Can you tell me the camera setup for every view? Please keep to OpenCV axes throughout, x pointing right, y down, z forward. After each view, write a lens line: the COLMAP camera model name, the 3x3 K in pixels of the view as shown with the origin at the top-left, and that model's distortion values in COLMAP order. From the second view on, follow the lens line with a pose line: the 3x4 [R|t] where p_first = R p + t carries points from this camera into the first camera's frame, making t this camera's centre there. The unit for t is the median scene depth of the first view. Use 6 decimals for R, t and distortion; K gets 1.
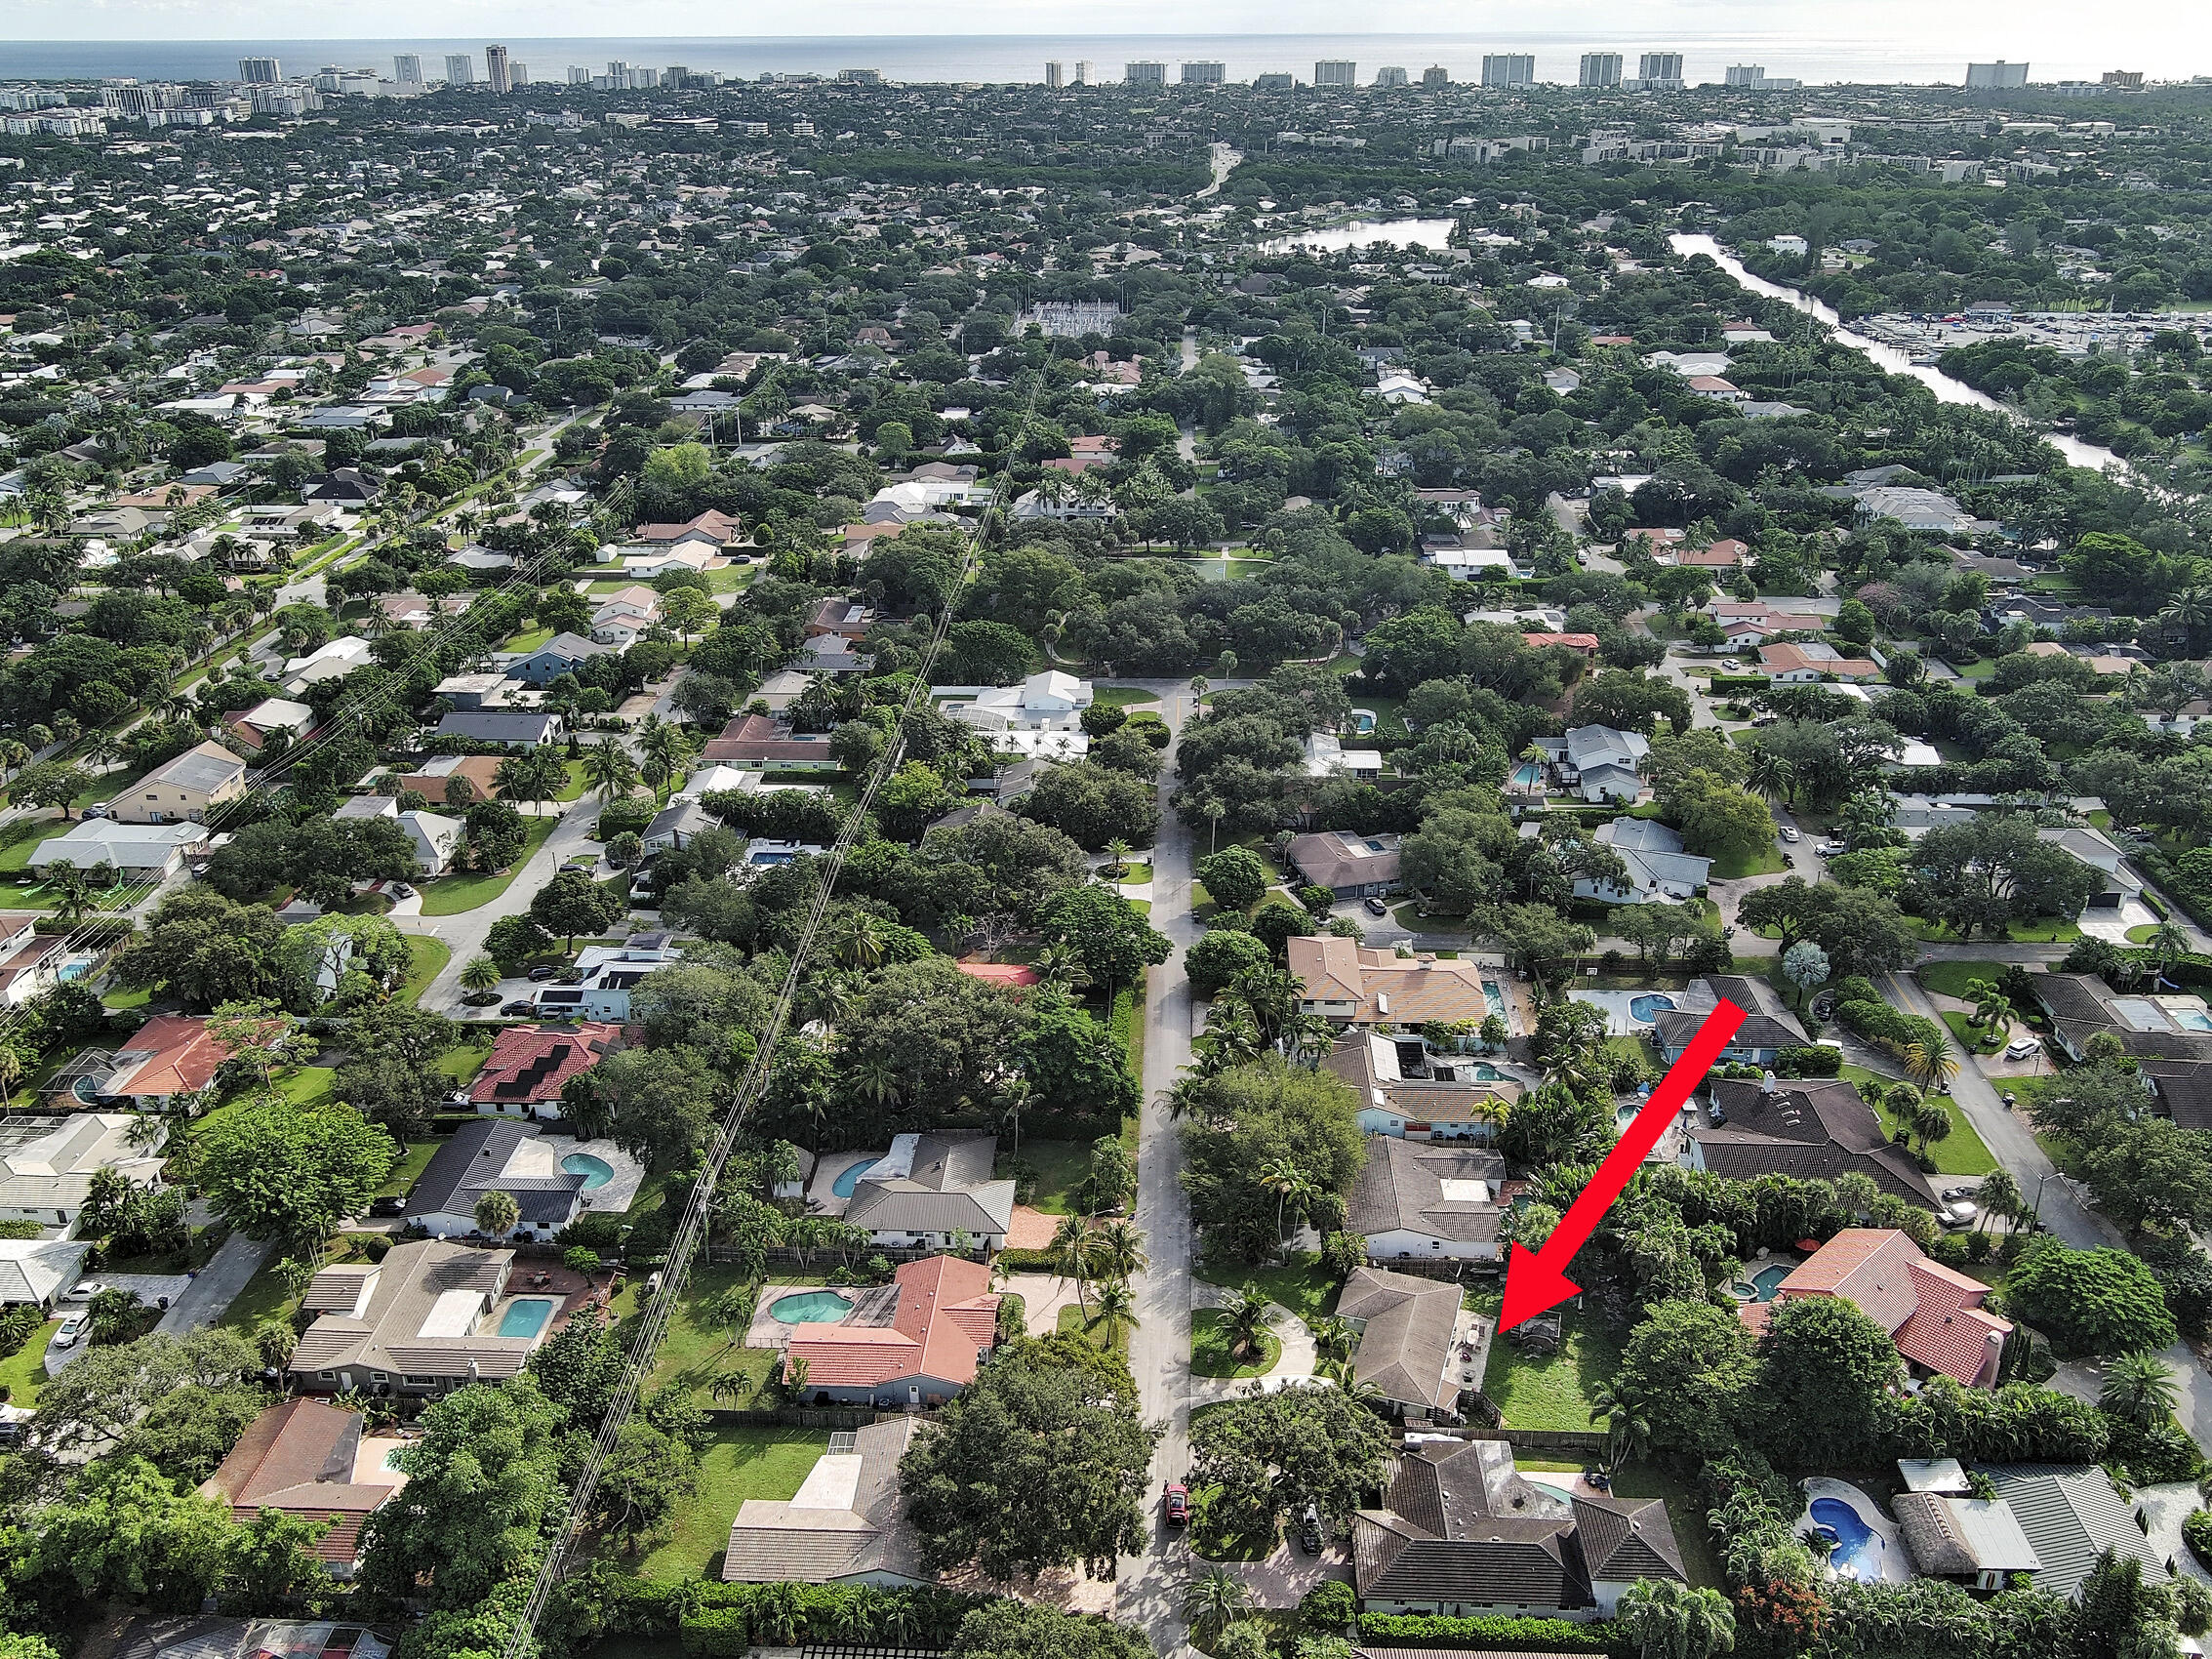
lens RADIAL K [[1824.5, 0, 1106.0], [0, 1824.5, 829.5], [0, 0, 1]] dist [-0.010988, 0.015645]
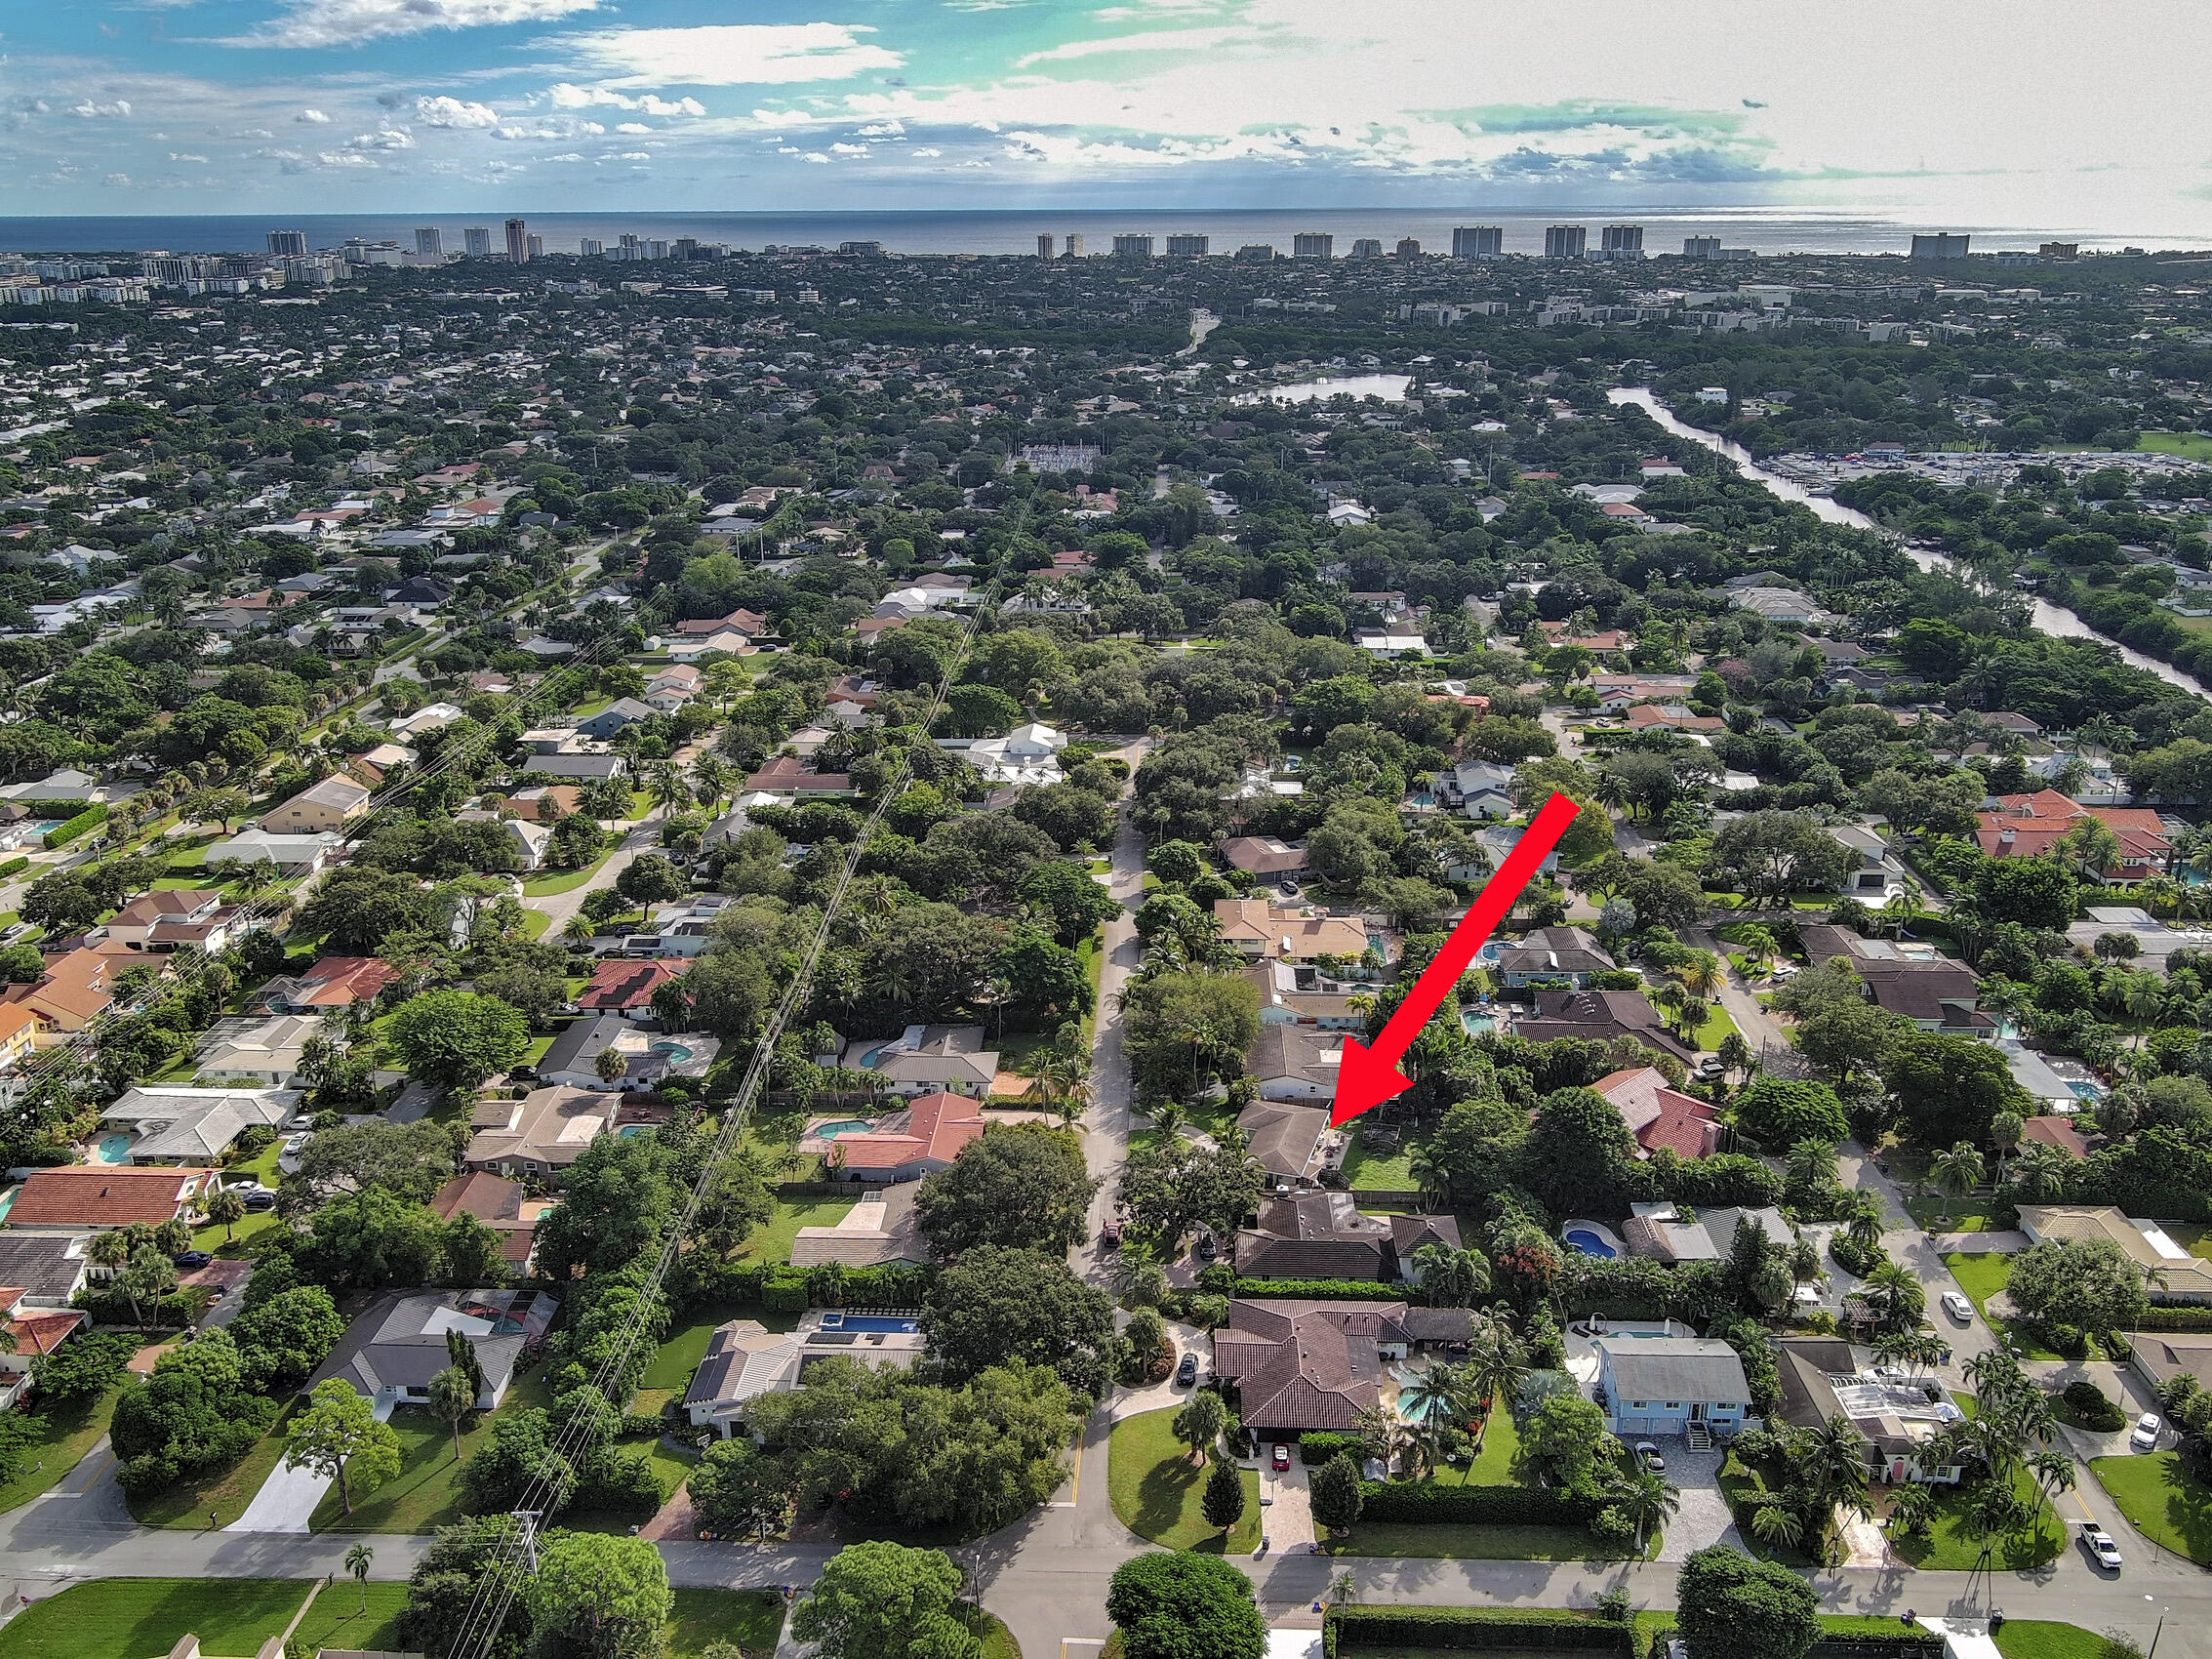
lens RADIAL K [[1837.1, 0, 1106.0], [0, 1837.1, 829.5], [0, 0, 1]] dist [0.001101, -0.002335]
pose [[0.999992, -0.001851, 0.003638, 0.010139], [0.002156, 0.996305, -0.085857, 0.063082], [-0.003466, 0.085864, 0.996301, -0.146678]]
